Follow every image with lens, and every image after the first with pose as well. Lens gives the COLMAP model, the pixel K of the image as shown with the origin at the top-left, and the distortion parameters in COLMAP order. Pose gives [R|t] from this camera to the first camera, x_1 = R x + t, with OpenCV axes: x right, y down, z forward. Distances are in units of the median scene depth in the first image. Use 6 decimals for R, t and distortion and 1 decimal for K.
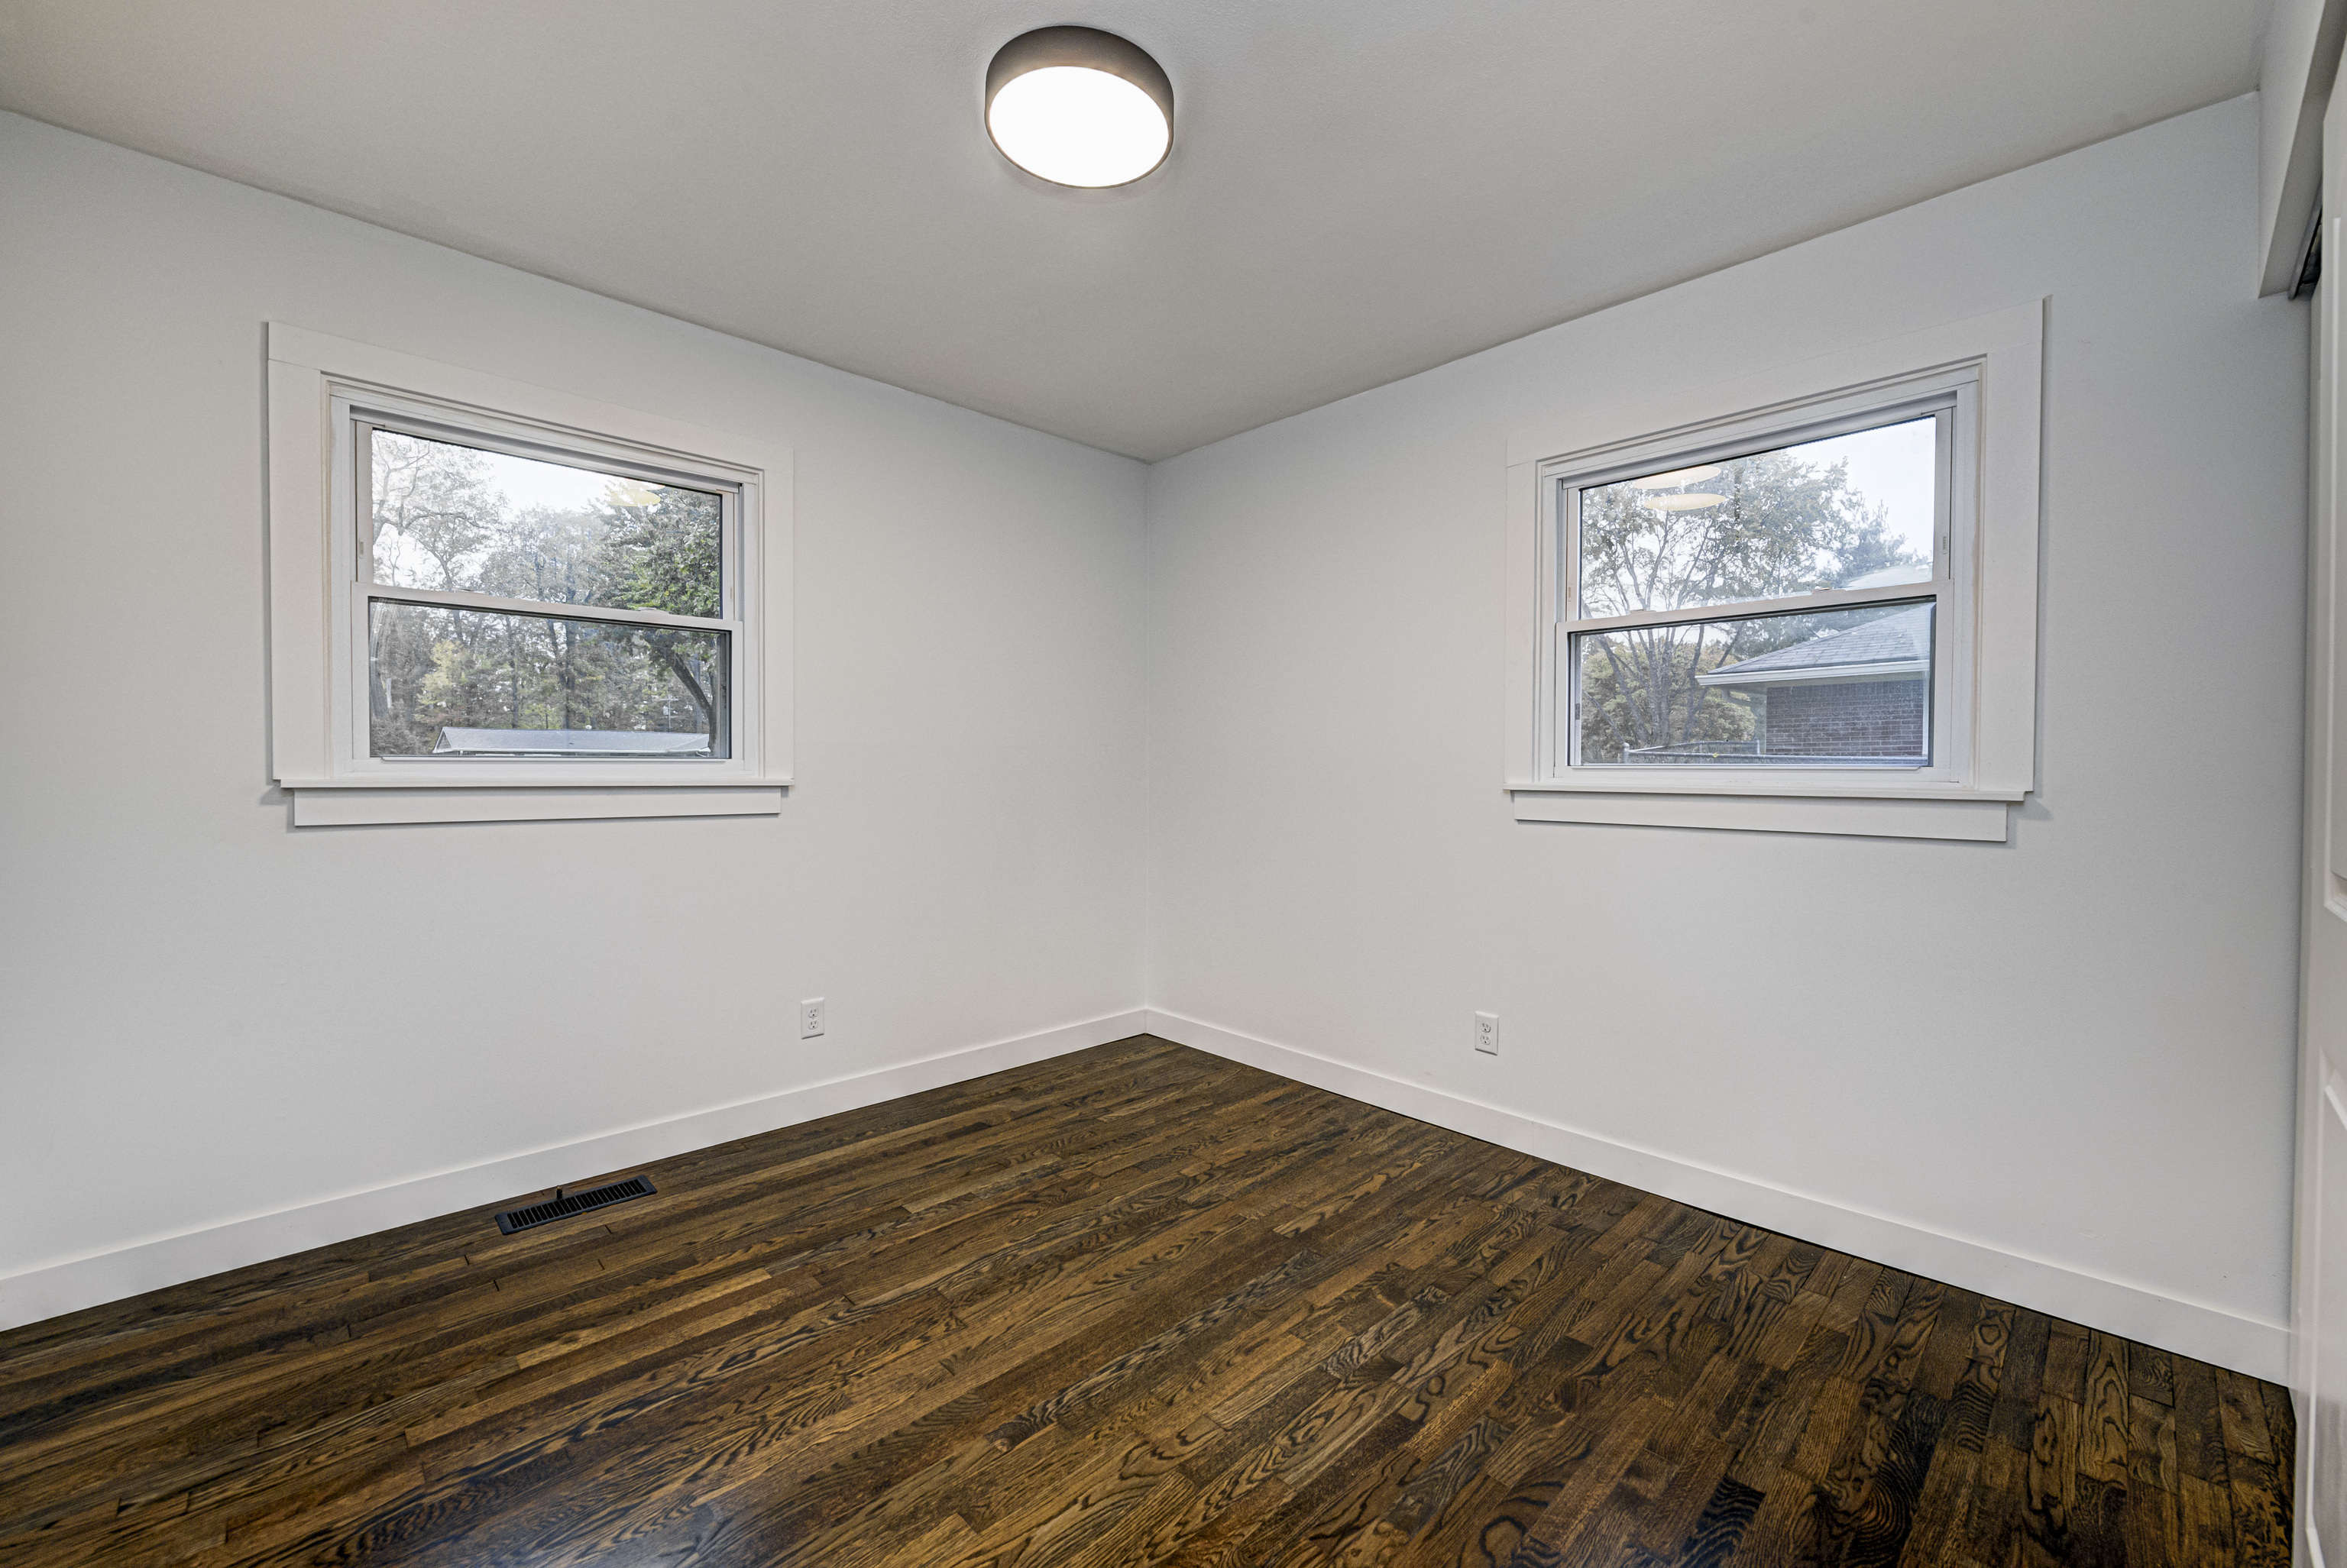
lens RADIAL K [[934.0, 0, 1176.6], [0, 934.0, 779.0], [0, 0, 1]] dist [0.001708, -0.002438]
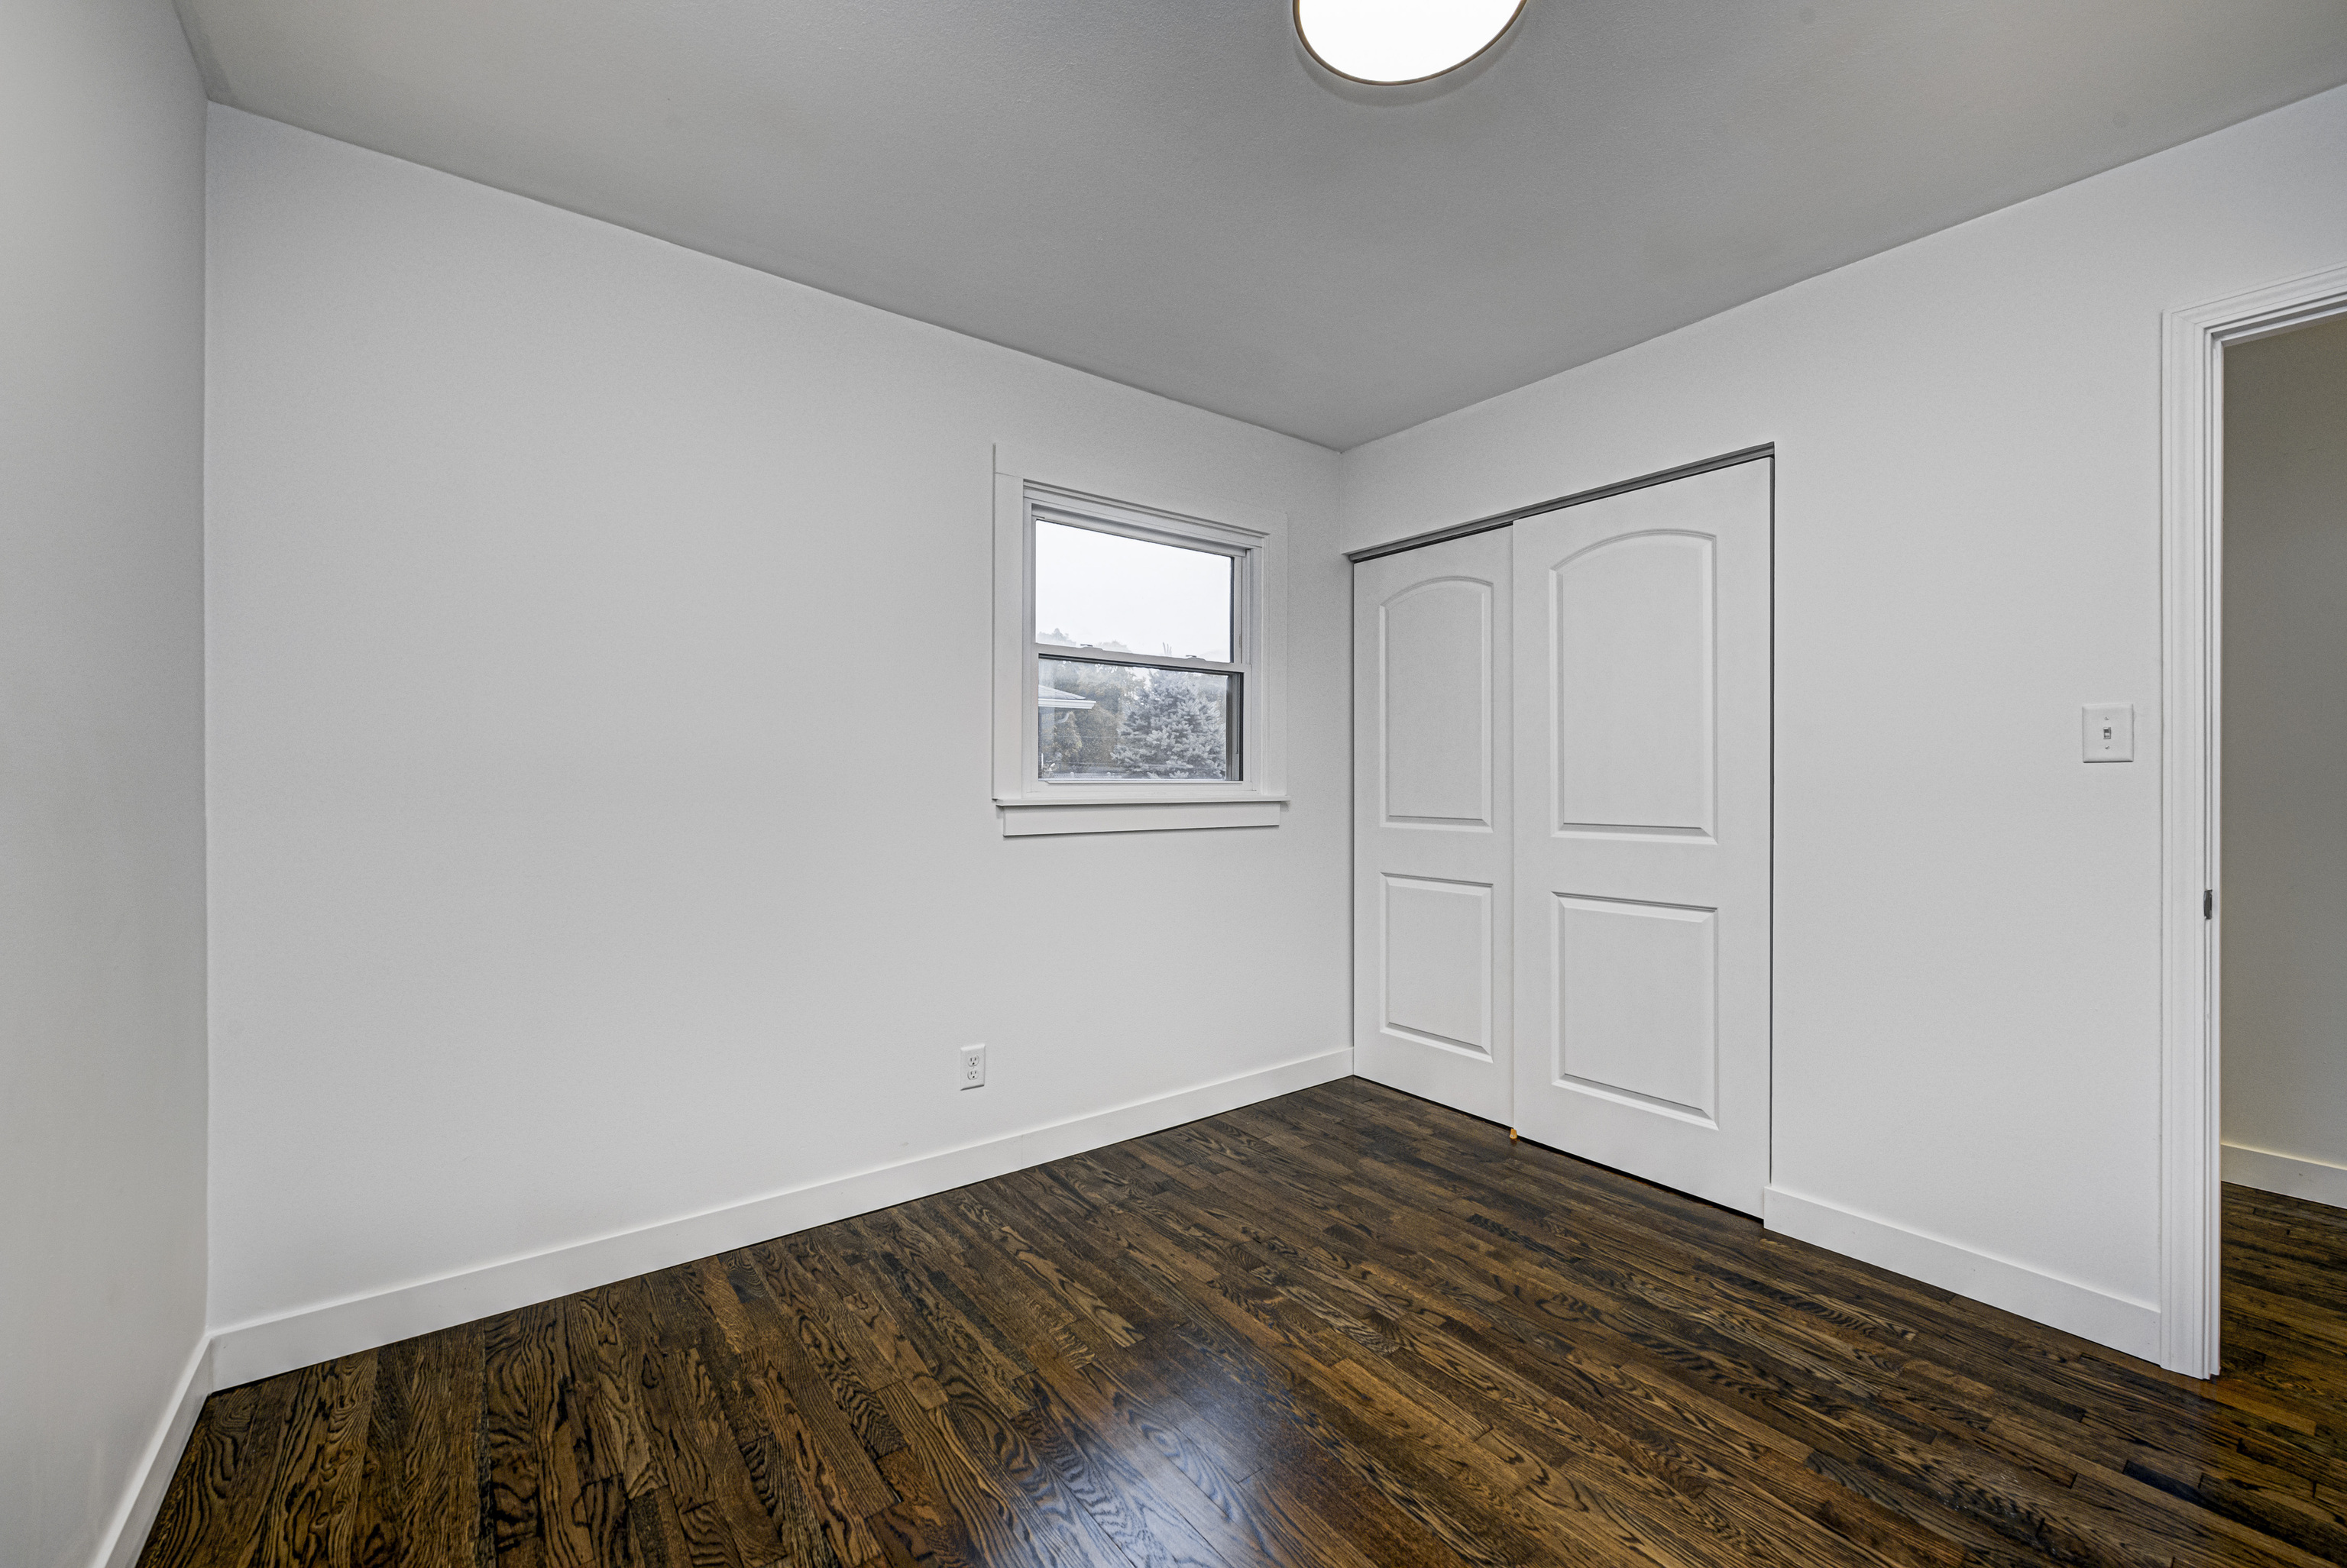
lens RADIAL K [[934.0, 0, 1174.6], [0, 934.0, 780.2], [0, 0, 1]] dist [0.001708, -0.002438]
pose [[0.115149, -0.007802, 0.993318, -0.760302], [0.010196, 0.999926, 0.006672, -0.025806], [-0.993296, 0.009360, 0.115220, 0.917399]]
